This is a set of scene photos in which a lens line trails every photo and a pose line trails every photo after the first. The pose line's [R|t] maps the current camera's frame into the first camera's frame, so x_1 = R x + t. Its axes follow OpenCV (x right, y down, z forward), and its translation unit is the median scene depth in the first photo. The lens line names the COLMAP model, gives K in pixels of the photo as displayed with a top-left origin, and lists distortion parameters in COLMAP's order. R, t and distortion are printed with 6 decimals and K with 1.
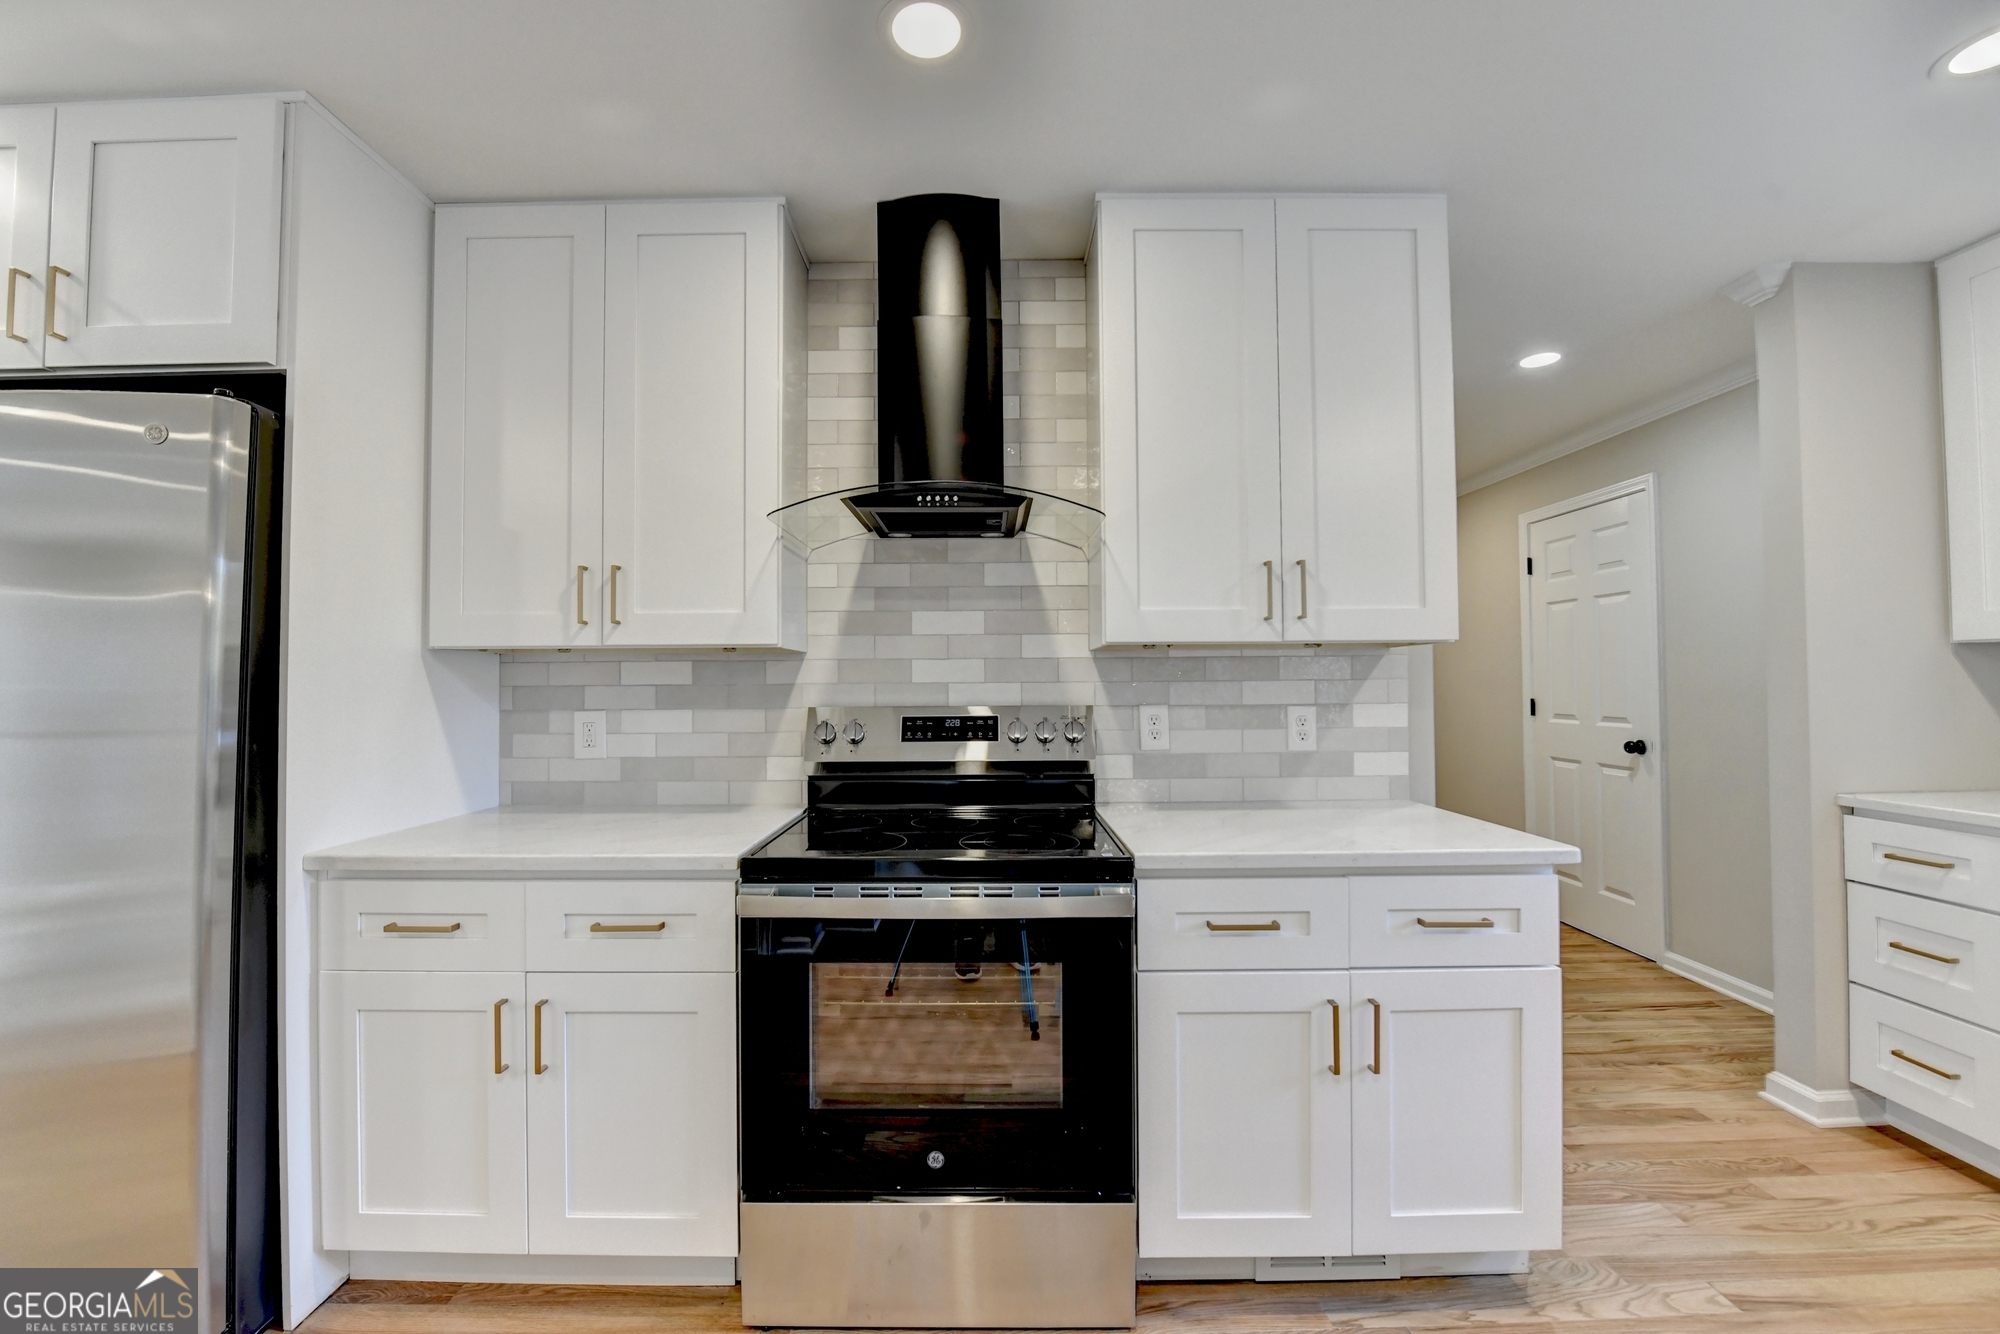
lens RADIAL K [[814.7, 0, 1000.0], [0, 814.7, 667.0], [0, 0, 1]] dist [-0.009860, -0.000042]
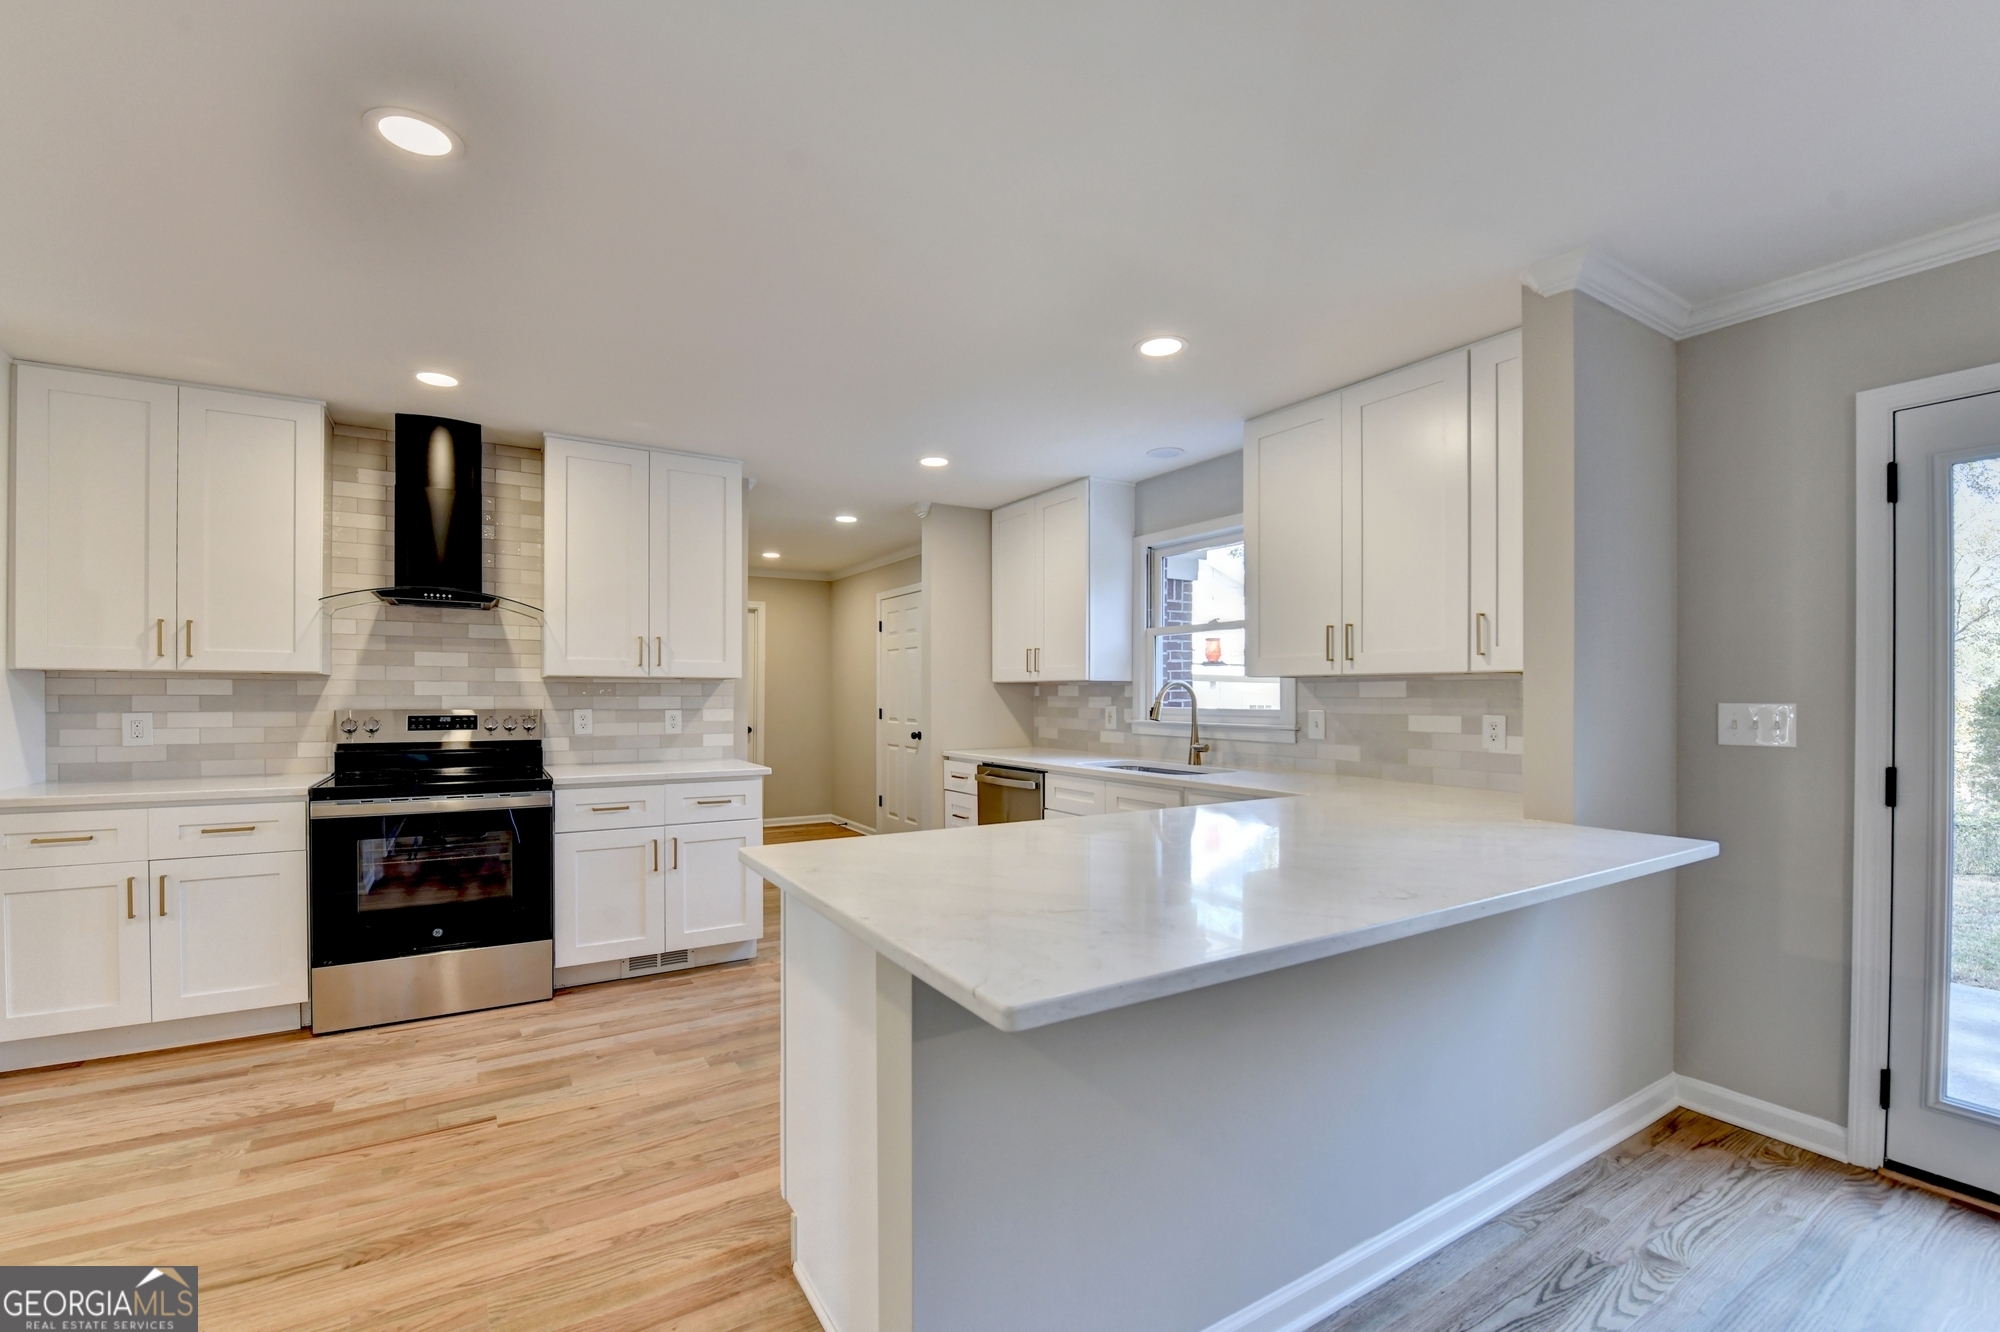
lens RADIAL K [[800.8, 0, 1024.9], [0, 800.8, 699.3], [0, 0, 1]] dist [0.001536, -0.007281]
pose [[0.832488, 0.007740, 0.553990, 0.023558], [-0.020491, 0.999648, 0.016825, -0.025487], [-0.553665, -0.025358, 0.832353, -1.040469]]
